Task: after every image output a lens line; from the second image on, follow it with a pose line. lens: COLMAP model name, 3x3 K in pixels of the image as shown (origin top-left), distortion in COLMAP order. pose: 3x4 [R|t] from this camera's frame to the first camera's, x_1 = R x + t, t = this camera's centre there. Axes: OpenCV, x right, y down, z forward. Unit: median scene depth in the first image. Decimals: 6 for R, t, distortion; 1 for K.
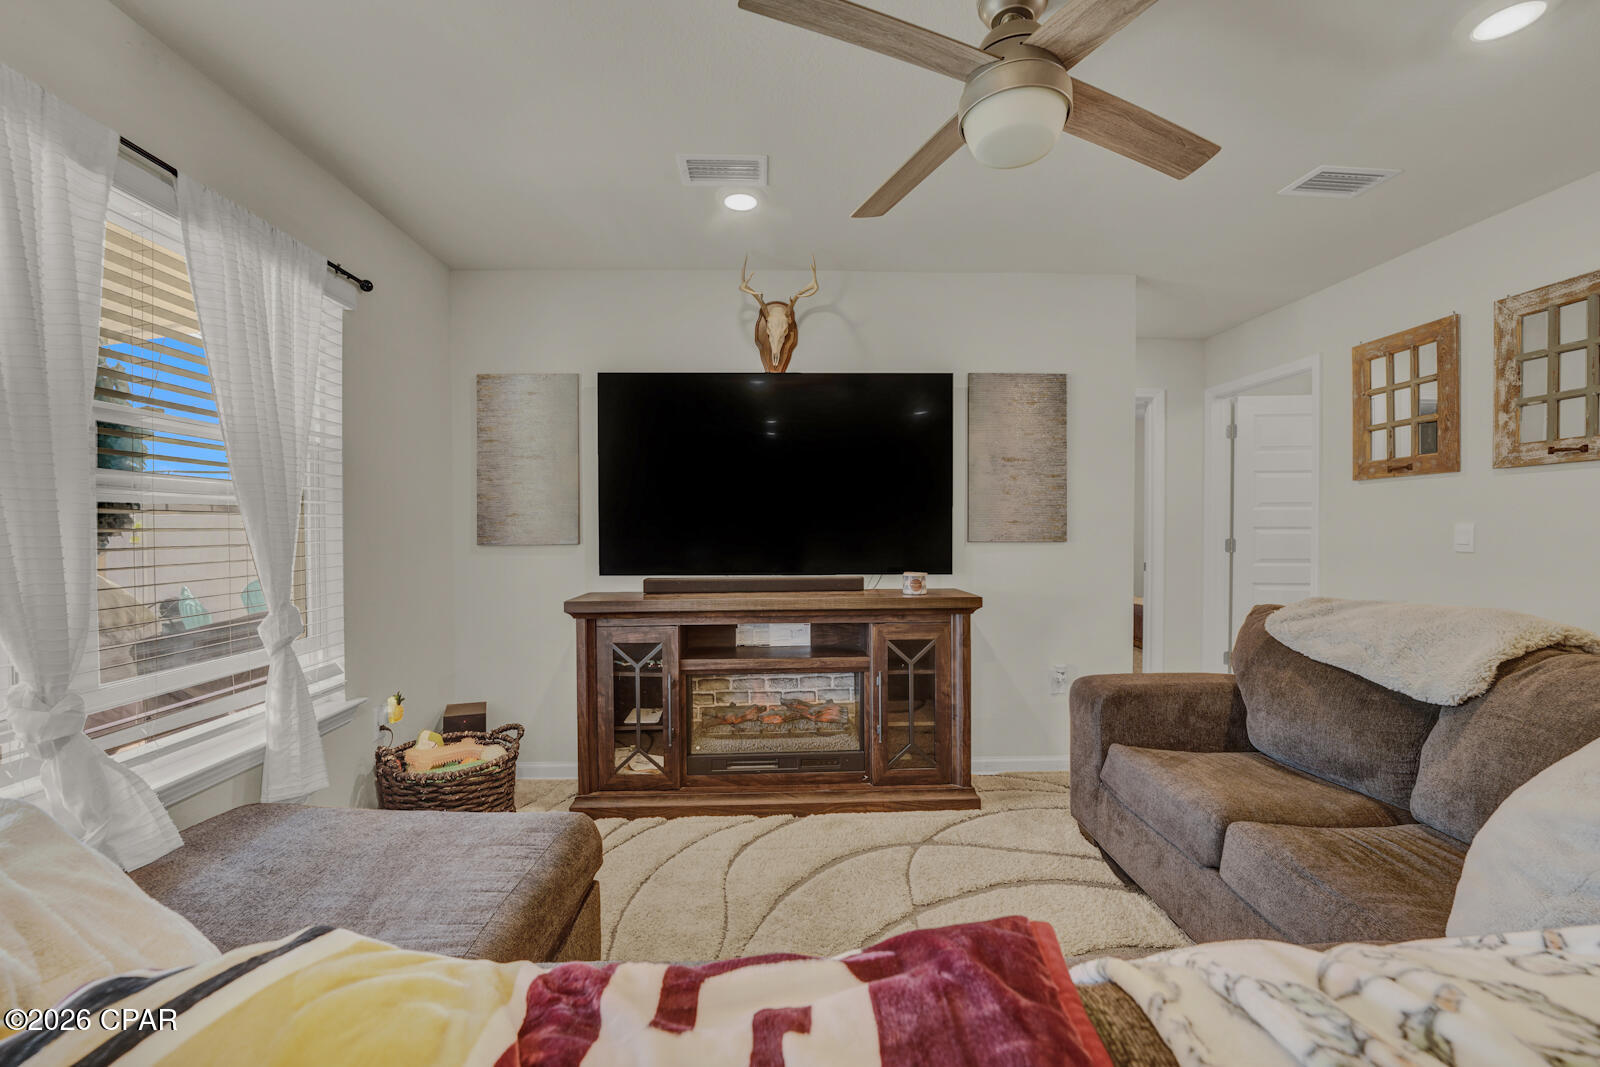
lens RADIAL K [[668.7, 0, 782.5], [0, 668.7, 537.6], [0, 0, 1]] dist [-0.024204, 0.000552]
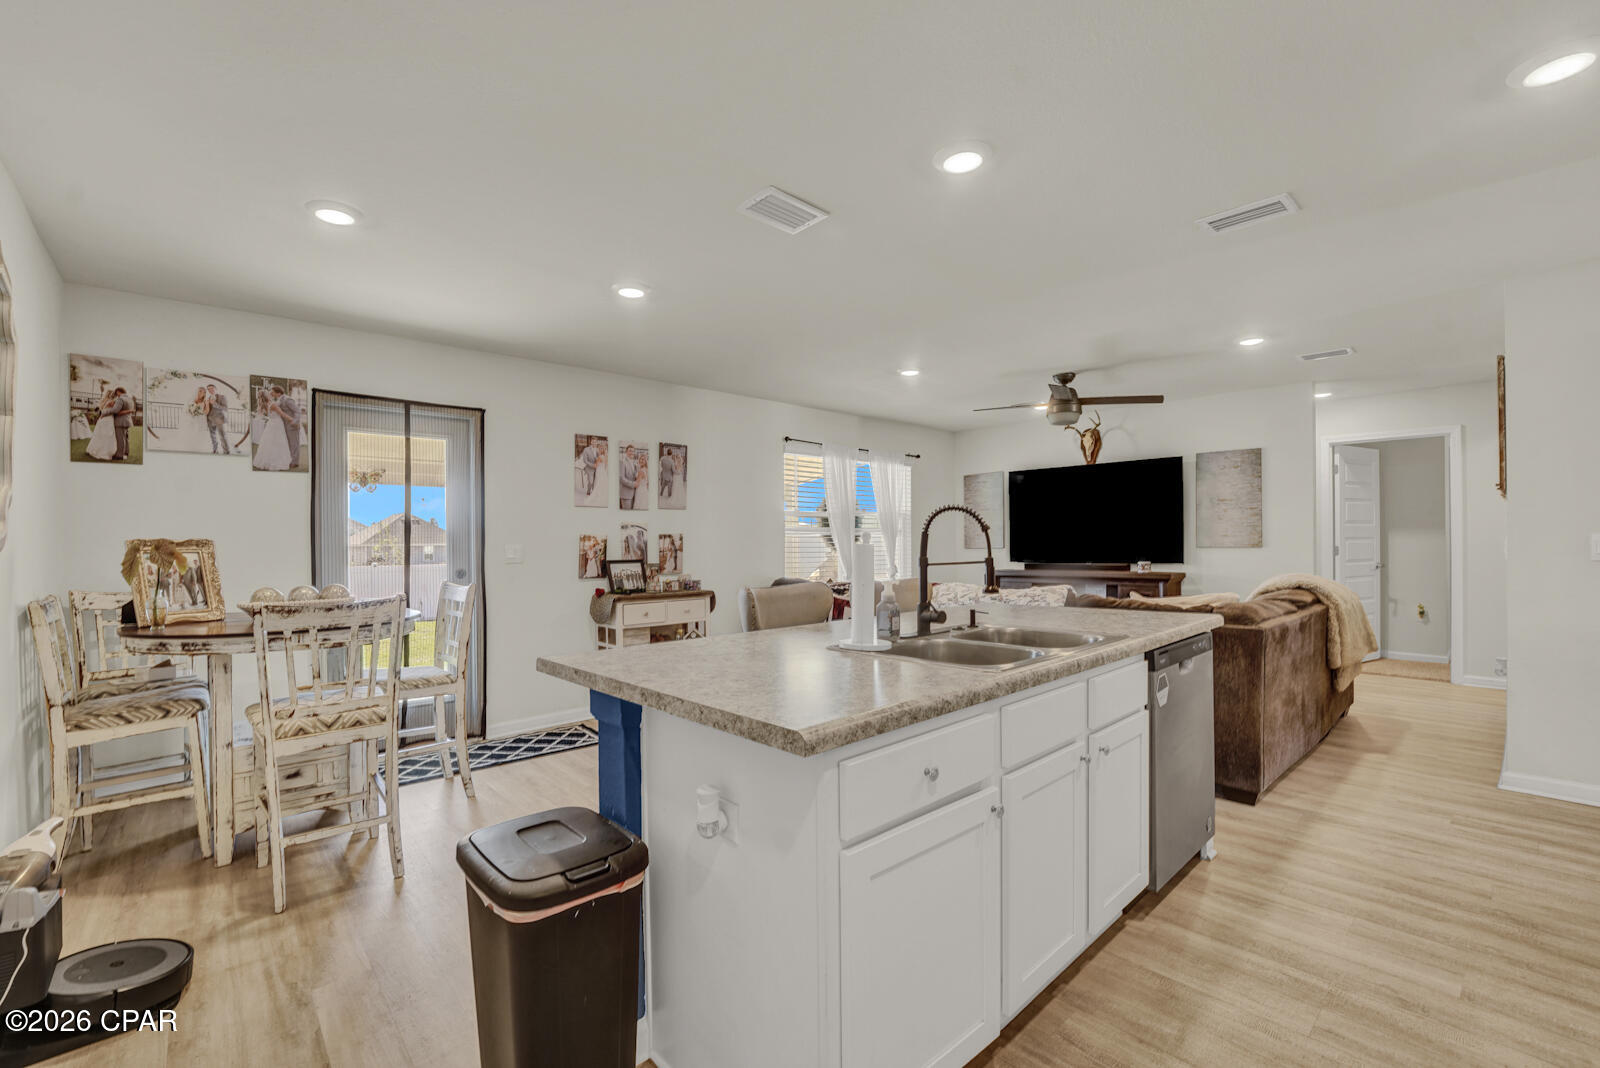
lens RADIAL K [[677.0, 0, 782.3], [0, 677.0, 539.3], [0, 0, 1]] dist [-0.025137, 0.000274]
pose [[0.648443, -0.006473, -0.761236, 1.048587], [-0.005344, 0.999900, -0.013055, 0.017429], [0.761245, 0.012534, 0.648344, -1.162350]]
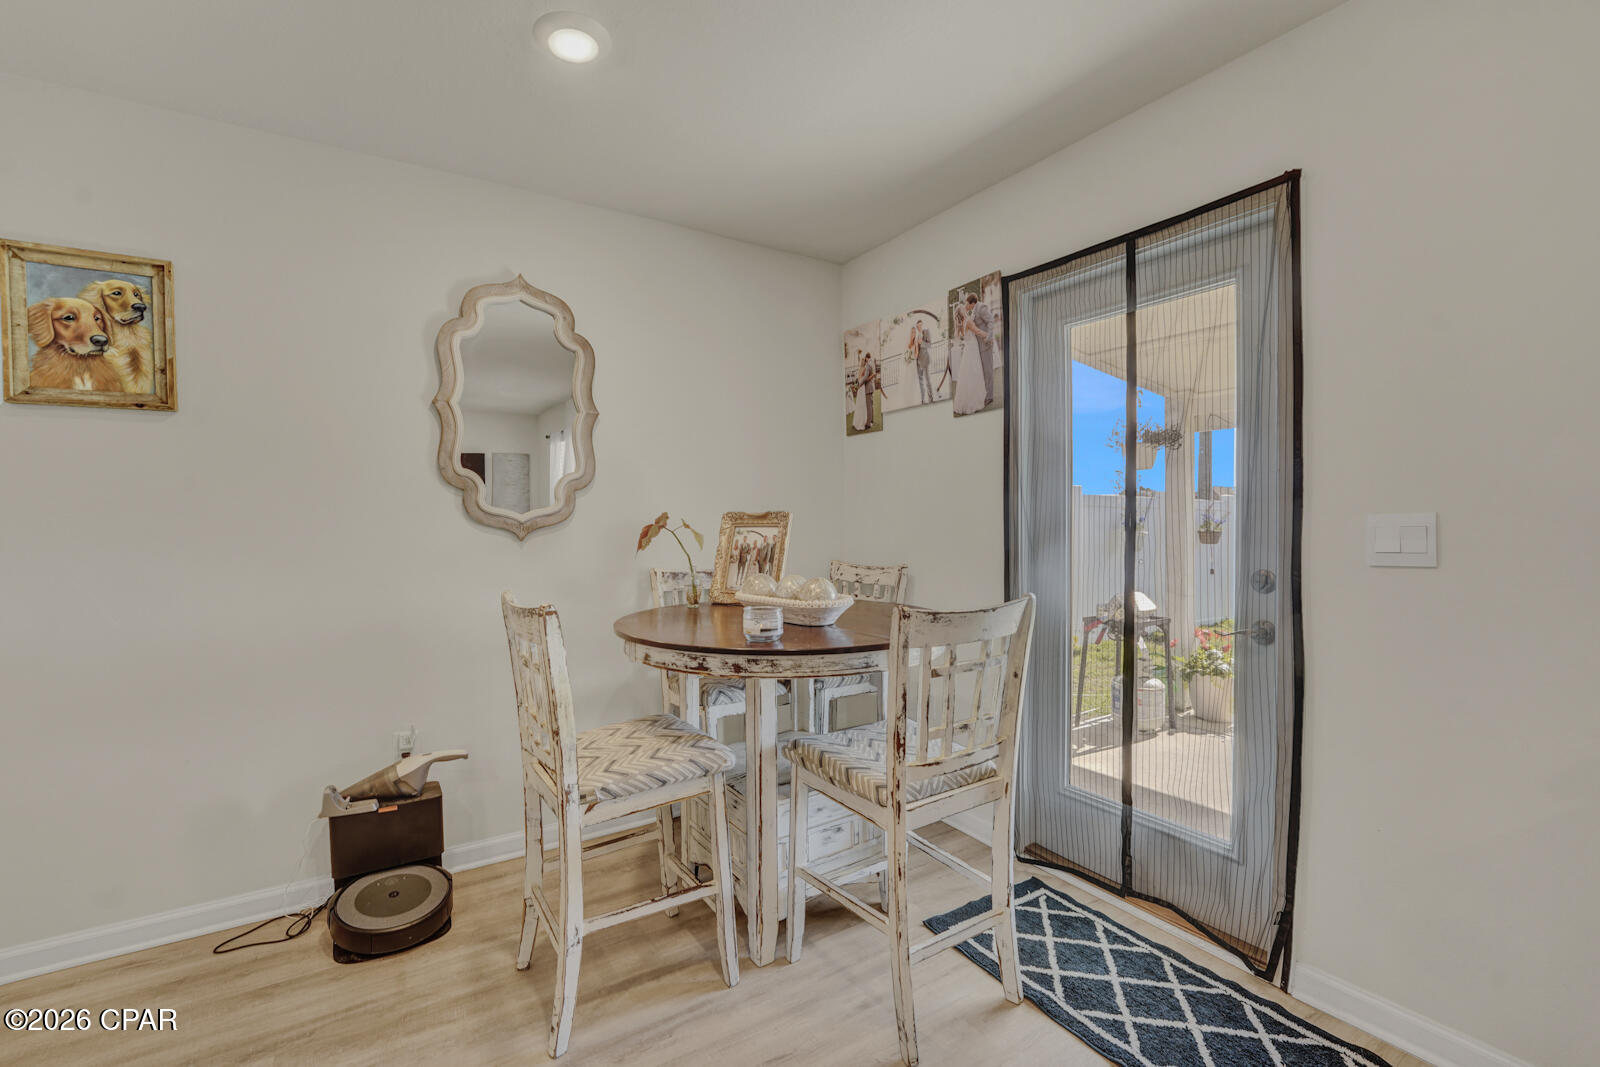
lens RADIAL K [[668.7, 0, 782.5], [0, 668.7, 537.6], [0, 0, 1]] dist [-0.024204, 0.000552]
pose [[-0.856278, 0.025032, -0.515908, 0.170431], [0.004633, 0.999157, 0.040790, 0.007467], [0.516494, 0.032537, -0.855673, -0.435941]]
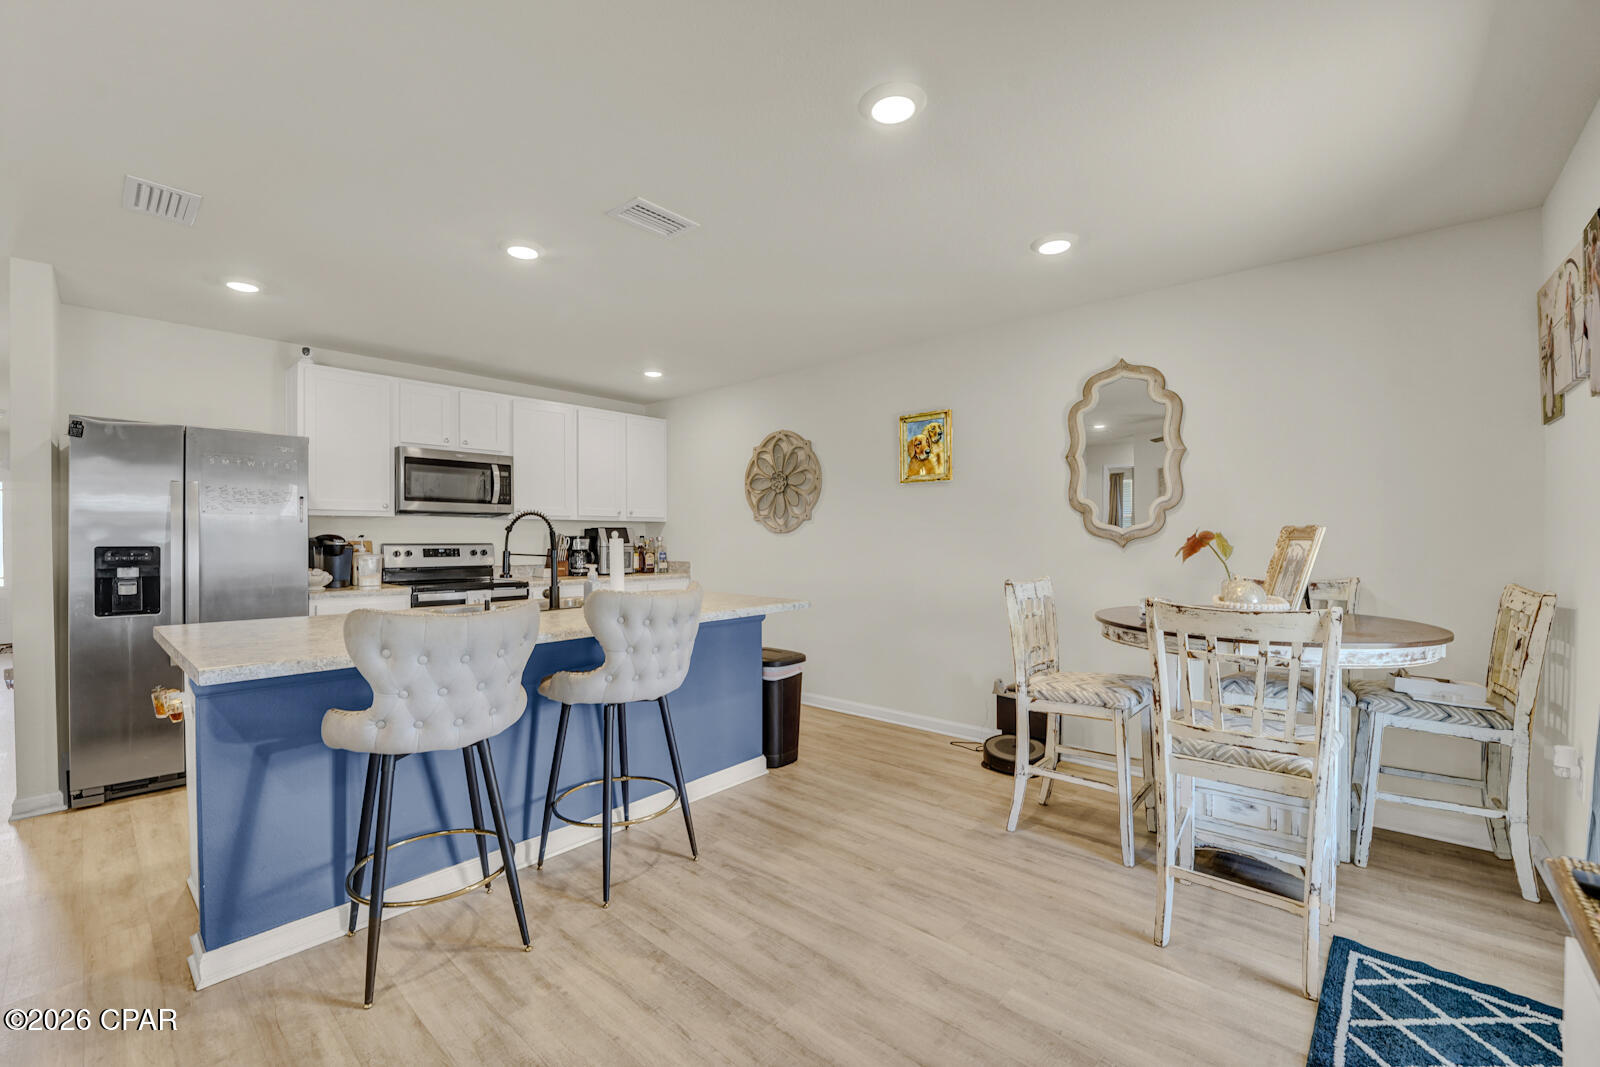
lens RADIAL K [[660.2, 0, 786.4], [0, 660.2, 539.1], [0, 0, 1]] dist [-0.031713, 0.004466]
pose [[-0.731130, 0.003723, 0.682228, -0.350104], [0.017836, 0.999748, 0.013659, 0.002968], [-0.682005, 0.022154, -0.731012, -0.062581]]
